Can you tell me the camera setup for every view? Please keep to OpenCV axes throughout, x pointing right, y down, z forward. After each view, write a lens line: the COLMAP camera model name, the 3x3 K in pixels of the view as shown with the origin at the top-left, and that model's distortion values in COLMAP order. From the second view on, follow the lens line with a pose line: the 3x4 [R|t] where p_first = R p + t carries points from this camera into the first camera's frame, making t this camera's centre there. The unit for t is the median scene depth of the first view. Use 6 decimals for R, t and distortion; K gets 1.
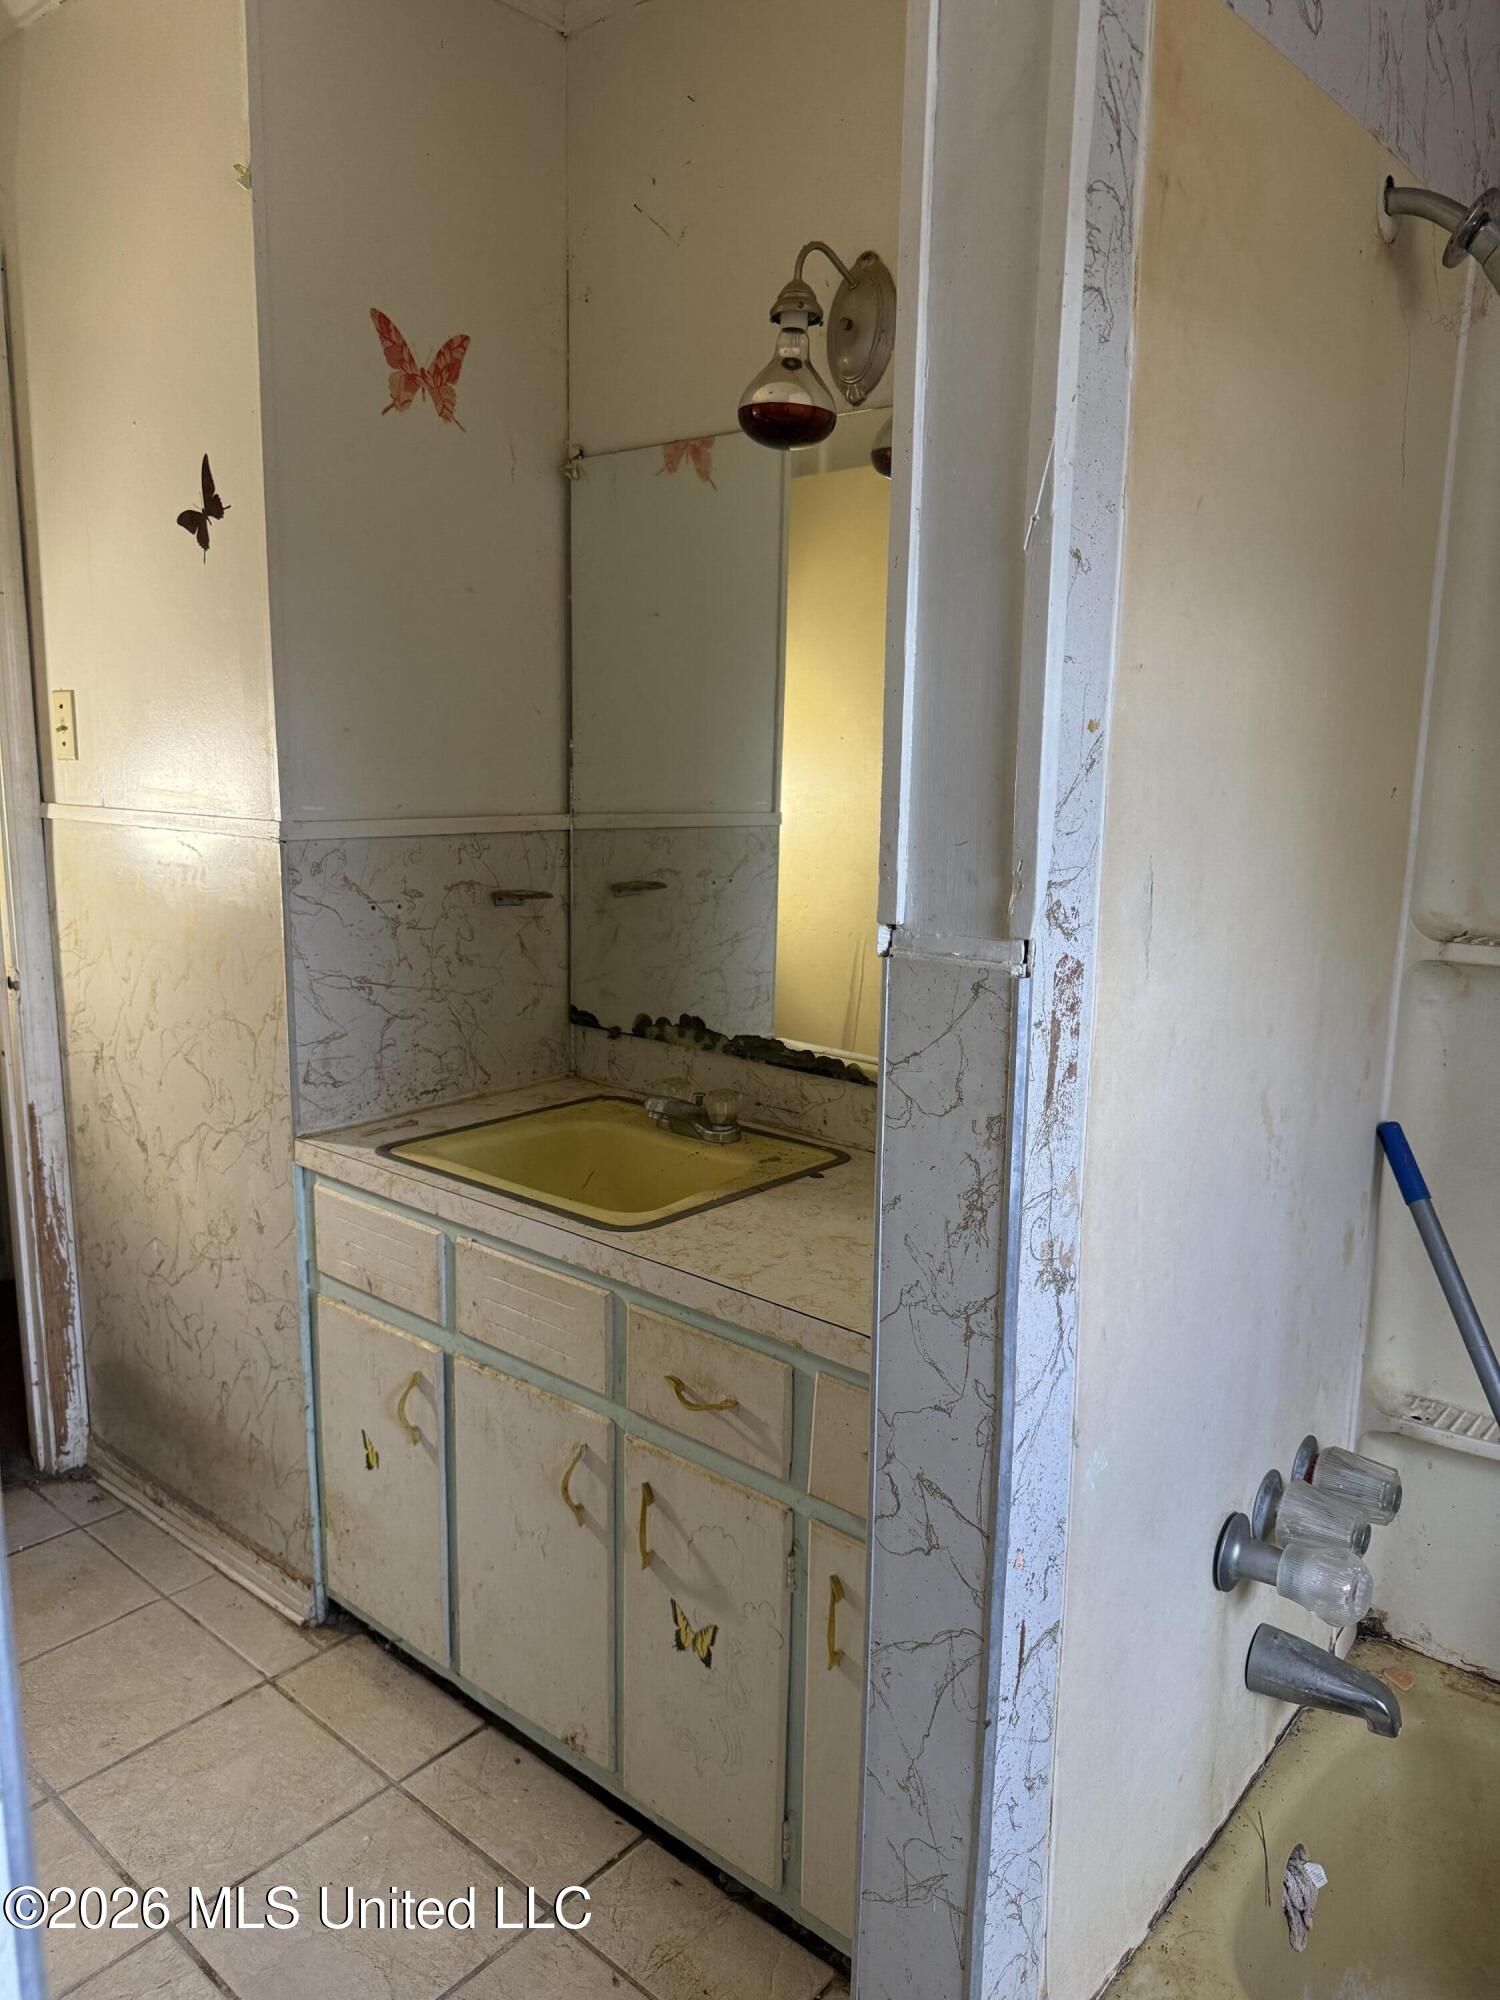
lens RADIAL K [[1407.4, 0, 742.8], [0, 1407.4, 1004.4], [0, 0, 1]] dist [-0.008929, -0.003982]
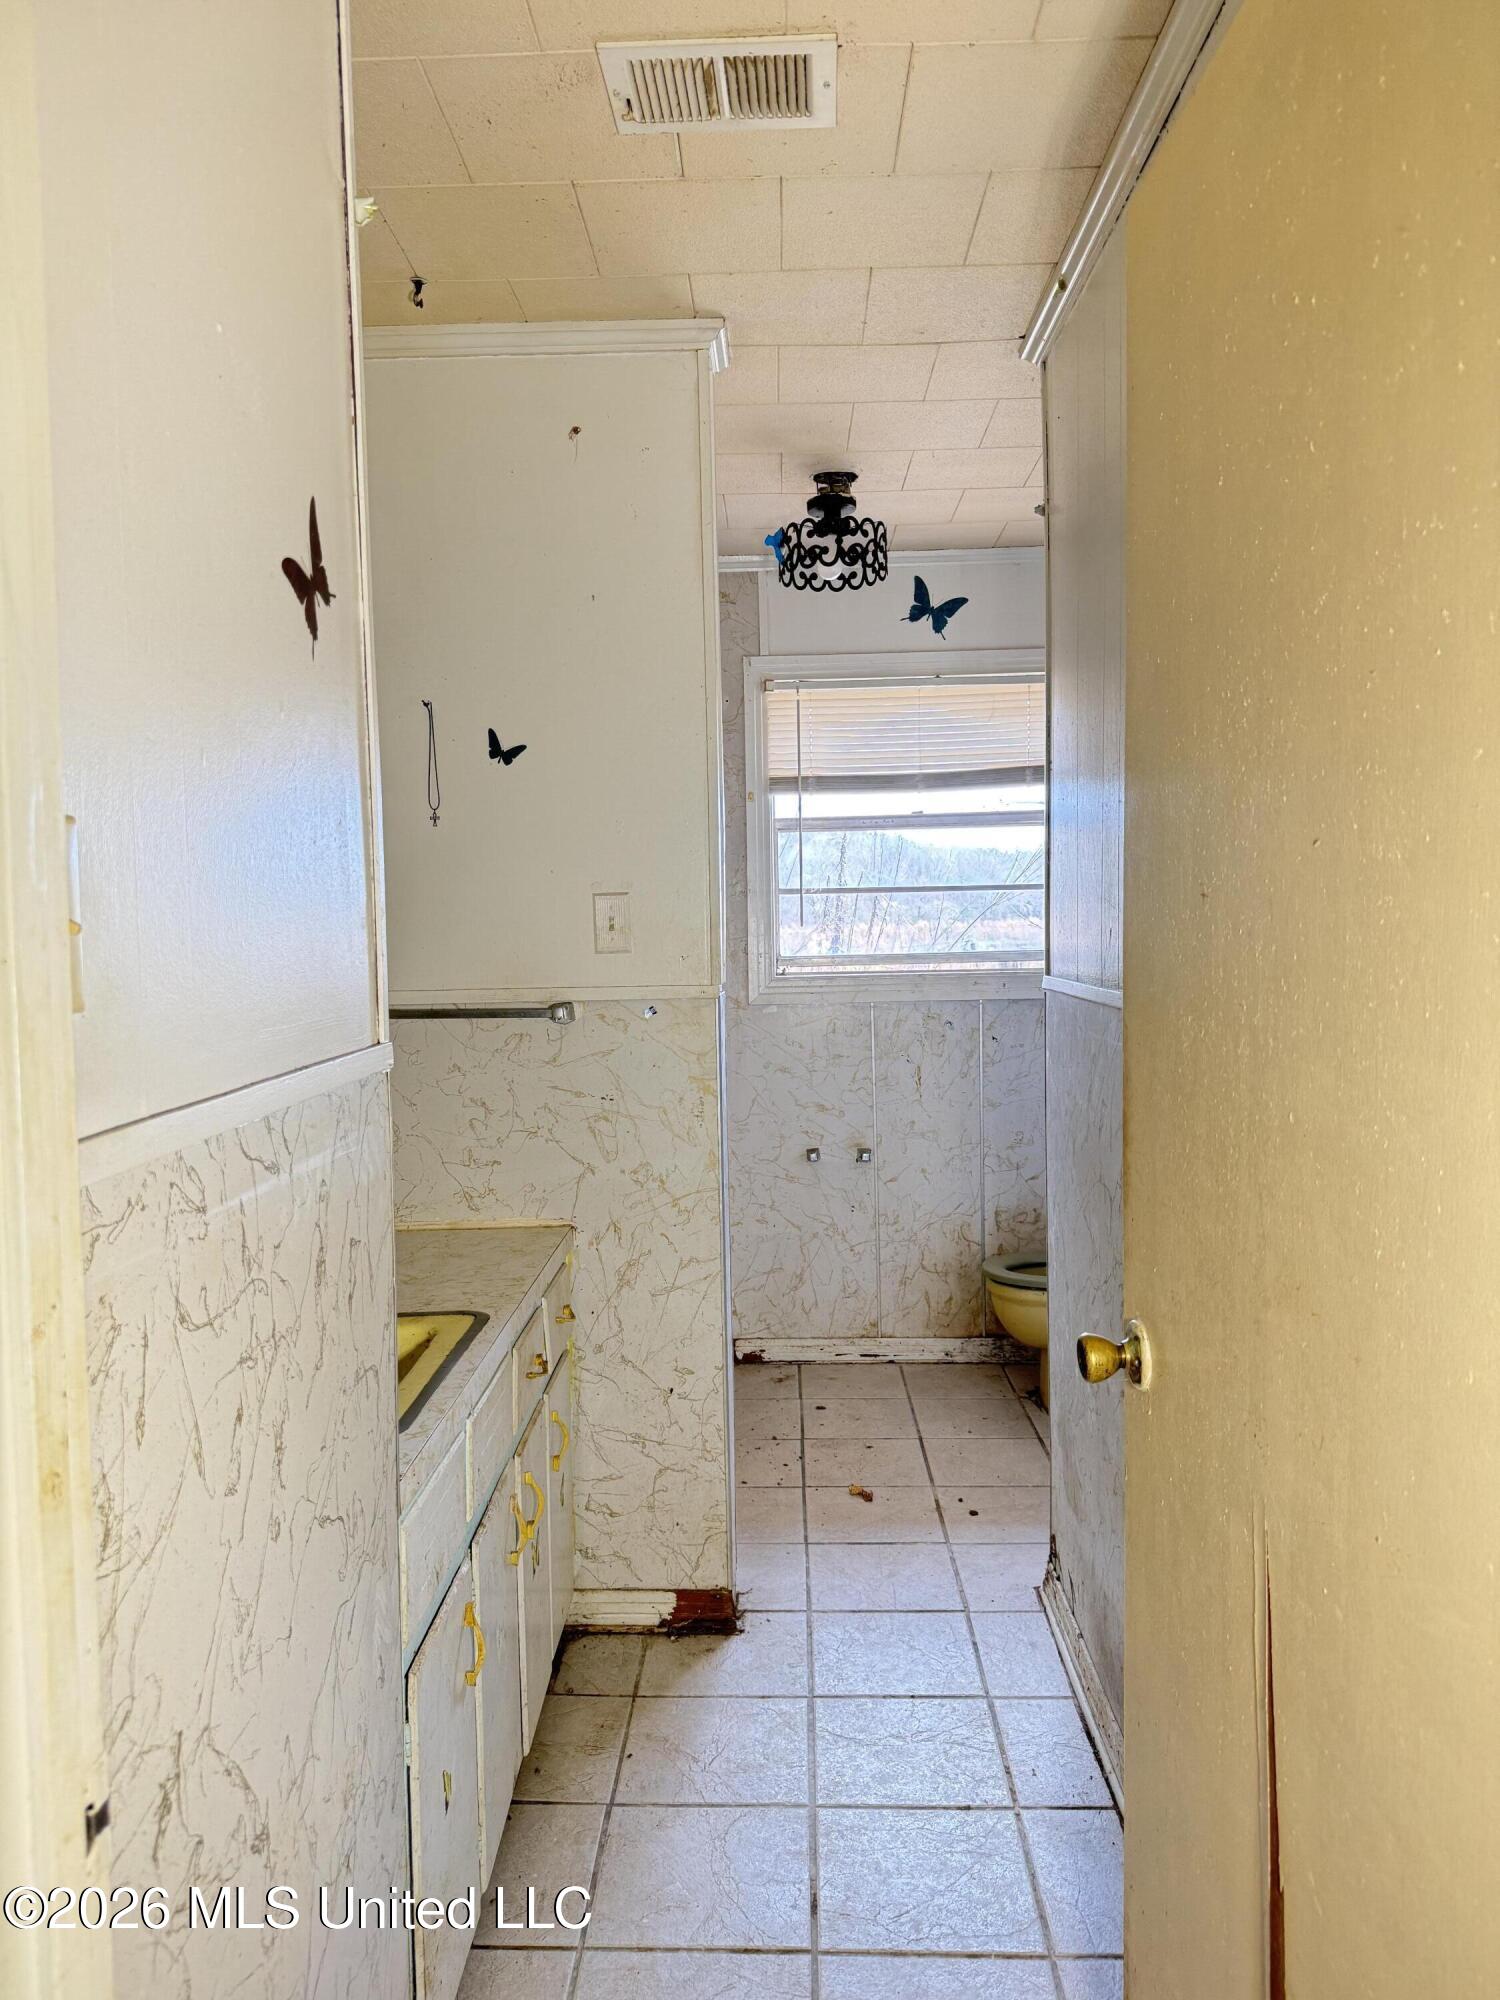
lens RADIAL K [[1407.4, 0, 744.3], [0, 1407.4, 995.6], [0, 0, 1]] dist [-0.008929, -0.003982]
pose [[-0.631257, -0.047838, 0.774097, -1.173432], [0.144675, 0.973314, 0.178128, -0.300066], [-0.761960, 0.224438, -0.607490, 1.501427]]
